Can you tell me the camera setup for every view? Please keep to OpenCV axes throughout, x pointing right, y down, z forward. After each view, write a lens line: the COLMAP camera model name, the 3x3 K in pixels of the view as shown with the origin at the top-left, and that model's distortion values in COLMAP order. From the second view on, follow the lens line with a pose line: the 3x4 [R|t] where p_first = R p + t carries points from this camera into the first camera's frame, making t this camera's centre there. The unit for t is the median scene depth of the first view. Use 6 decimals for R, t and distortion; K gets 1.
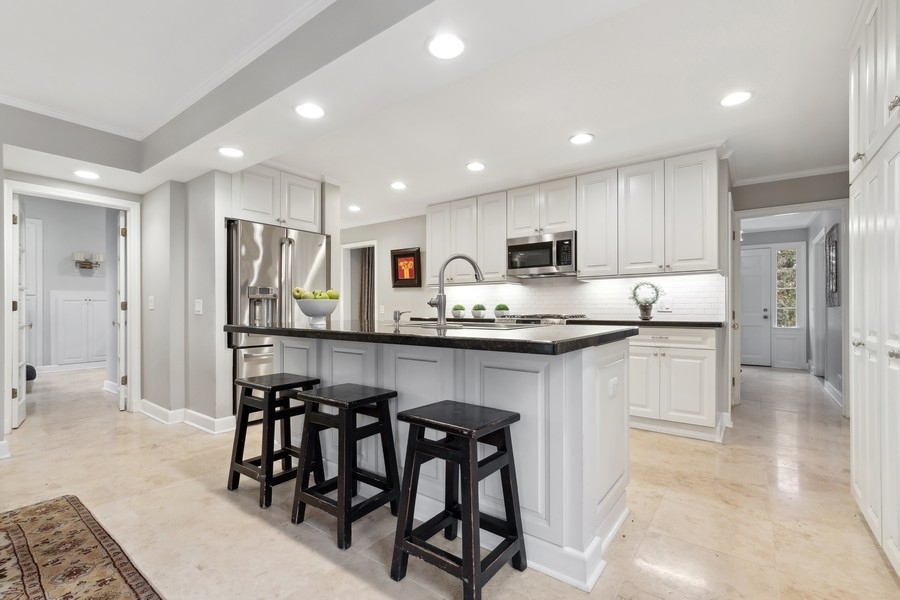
lens RADIAL K [[396.9, 0, 451.7], [0, 396.9, 304.9], [0, 0, 1]] dist [-0.000455, -0.000912]
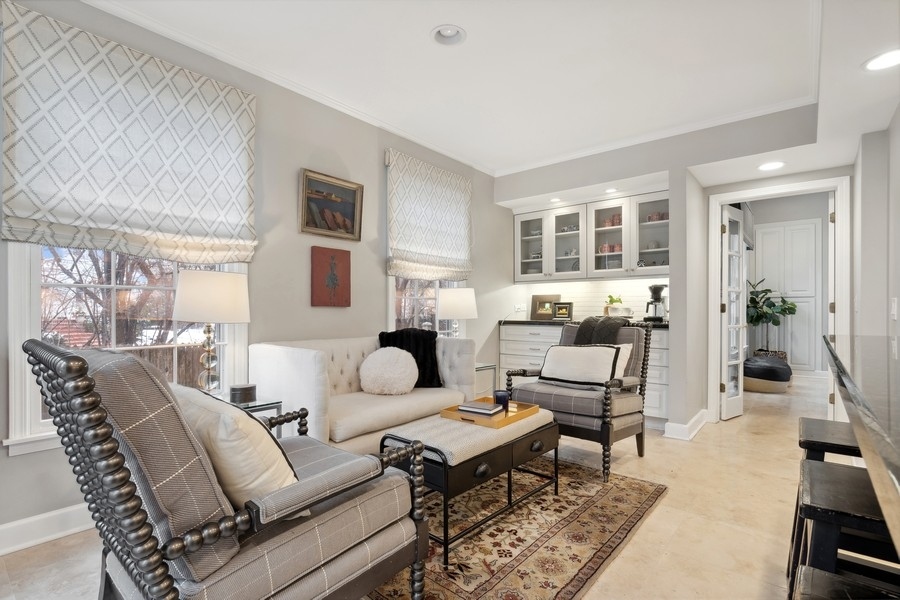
lens RADIAL K [[441.7, 0, 443.3], [0, 441.7, 309.3], [0, 0, 1]] dist [-0.006455, 0.001801]
pose [[-0.074174, -0.000738, -0.997245, 0.137218], [0.007259, 0.999973, -0.001280, 0.001432], [0.997219, -0.007334, -0.074167, 0.265060]]
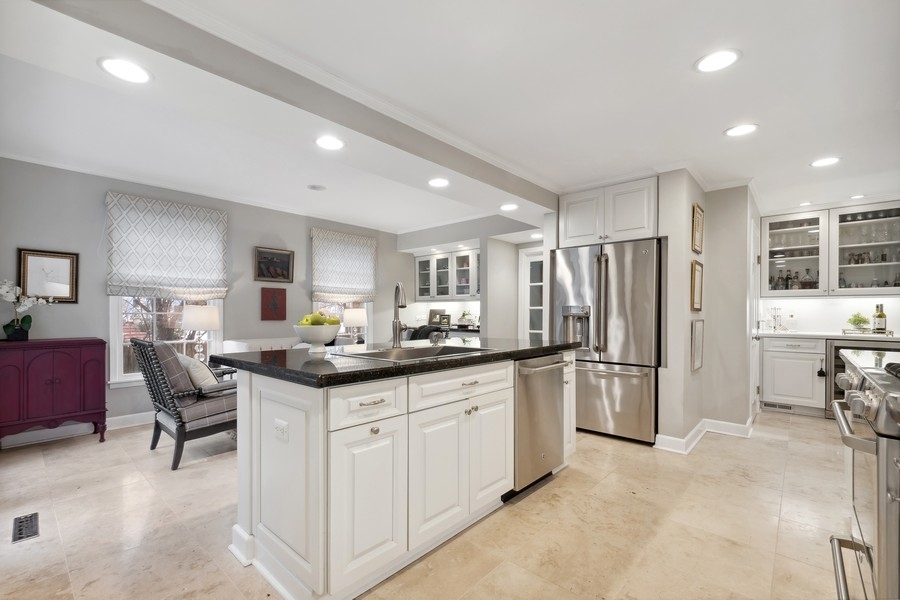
lens RADIAL K [[396.9, 0, 439.0], [0, 396.9, 312.6], [0, 0, 1]] dist [-0.000455, -0.000912]
pose [[-0.112569, -0.000082, -0.993644, 0.606952], [0.007950, 0.999968, -0.000983, -0.026264], [0.993612, -0.008010, -0.112565, 0.706456]]
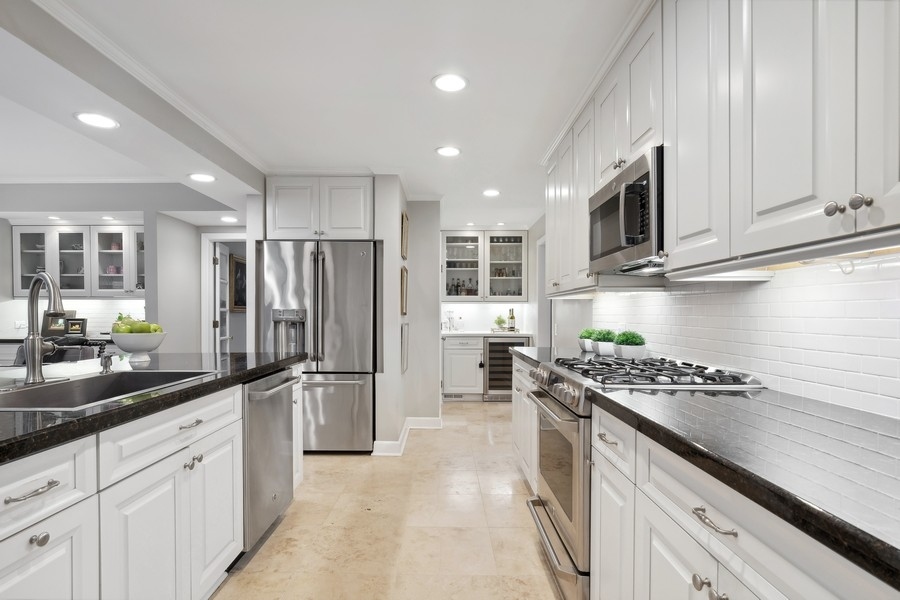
lens RADIAL K [[451.3, 0, 447.7], [0, 451.3, 318.0], [0, 0, 1]] dist [0.000495, -0.001912]
pose [[0.583269, 0.009542, -0.812223, 0.565987], [0.005591, 0.999860, 0.015762, -0.035563], [0.812260, -0.013734, 0.583134, 0.647250]]
